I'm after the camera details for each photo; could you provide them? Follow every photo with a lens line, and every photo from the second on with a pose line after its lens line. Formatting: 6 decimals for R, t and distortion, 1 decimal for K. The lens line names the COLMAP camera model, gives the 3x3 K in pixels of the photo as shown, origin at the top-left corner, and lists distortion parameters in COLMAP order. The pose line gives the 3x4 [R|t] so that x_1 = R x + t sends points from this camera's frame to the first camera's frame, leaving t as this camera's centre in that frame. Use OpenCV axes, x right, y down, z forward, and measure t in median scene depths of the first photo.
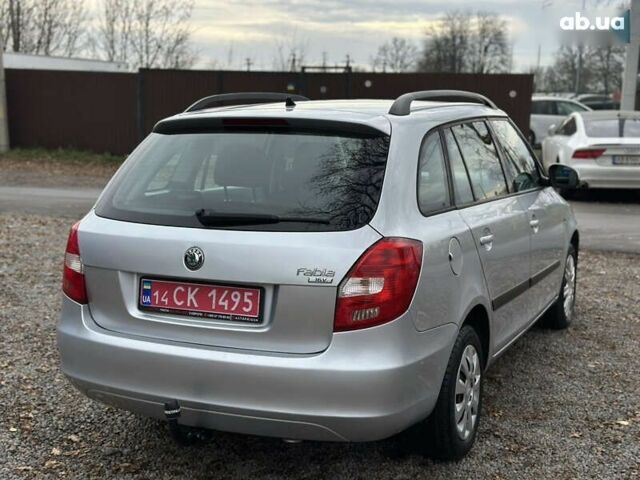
lens RADIAL K [[887.7, 0, 318.9], [0, 887.7, 236.8], [0, 0, 1]] dist [0.127642, 0.000000]
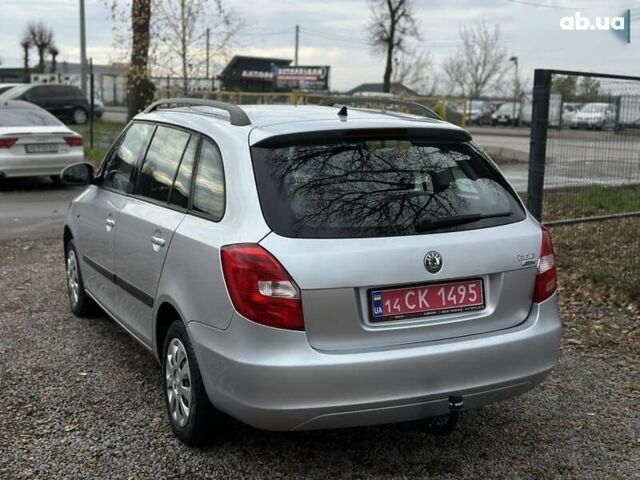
lens RADIAL K [[887.7, 0, 317.4], [0, 887.7, 244.8], [0, 0, 1]] dist [0.127642, 0.000000]
pose [[0.662708, -0.128430, 0.737783, -0.956233], [0.114018, 0.991003, 0.070093, -0.081855], [-0.740147, 0.037670, 0.671389, 0.353717]]
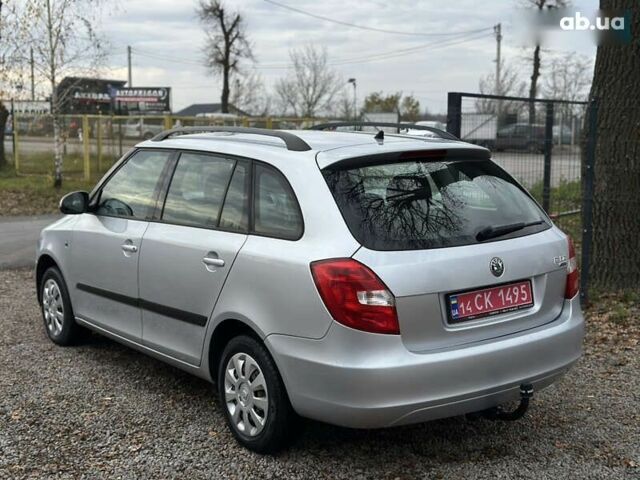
lens RADIAL K [[887.7, 0, 321.2], [0, 887.7, 240.1], [0, 0, 1]] dist [0.127642, 0.000000]
pose [[0.501307, -0.134829, 0.854700, -1.209537], [0.147748, 0.986617, 0.068980, -0.122412], [-0.852562, 0.091700, 0.514519, 0.535277]]
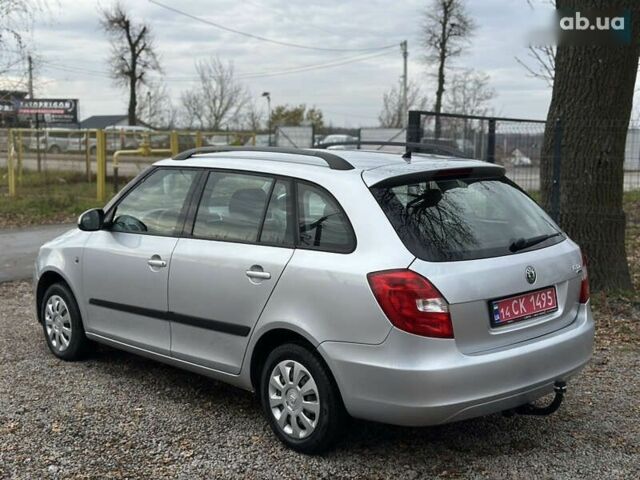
lens RADIAL K [[887.7, 0, 322.3], [0, 887.7, 242.8], [0, 0, 1]] dist [0.127642, 0.000000]
pose [[0.401166, -0.131509, 0.906516, -1.374626], [0.153021, 0.985355, 0.075229, -0.160215], [-0.903134, 0.108537, 0.415415, 0.671120]]
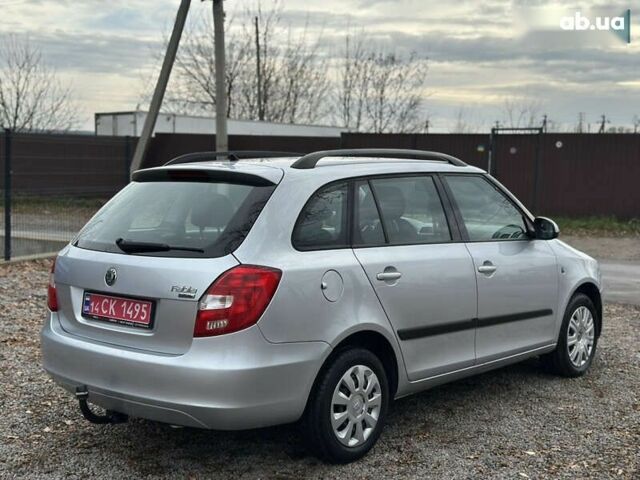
lens RADIAL K [[887.7, 0, 317.8], [0, 887.7, 238.2], [0, 0, 1]] dist [0.127642, 0.000000]
pose [[0.960081, 0.025877, -0.278521, 0.472667], [-0.044570, 0.997143, -0.060993, 0.032110], [0.276147, 0.070971, 0.958492, -0.152024]]
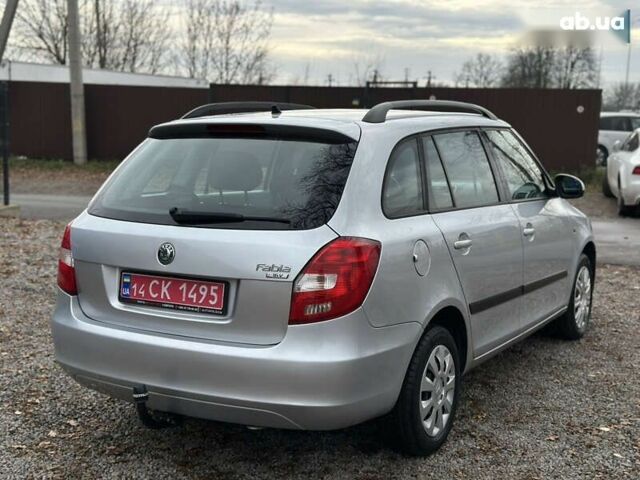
lens RADIAL K [[887.7, 0, 318.2], [0, 887.7, 239.5], [0, 0, 1]] dist [0.127642, 0.000000]
pose [[0.995682, 0.018625, -0.090944, 0.129578], [-0.019968, 0.999704, -0.013888, 0.017387], [0.090658, 0.015644, 0.995759, -0.047522]]
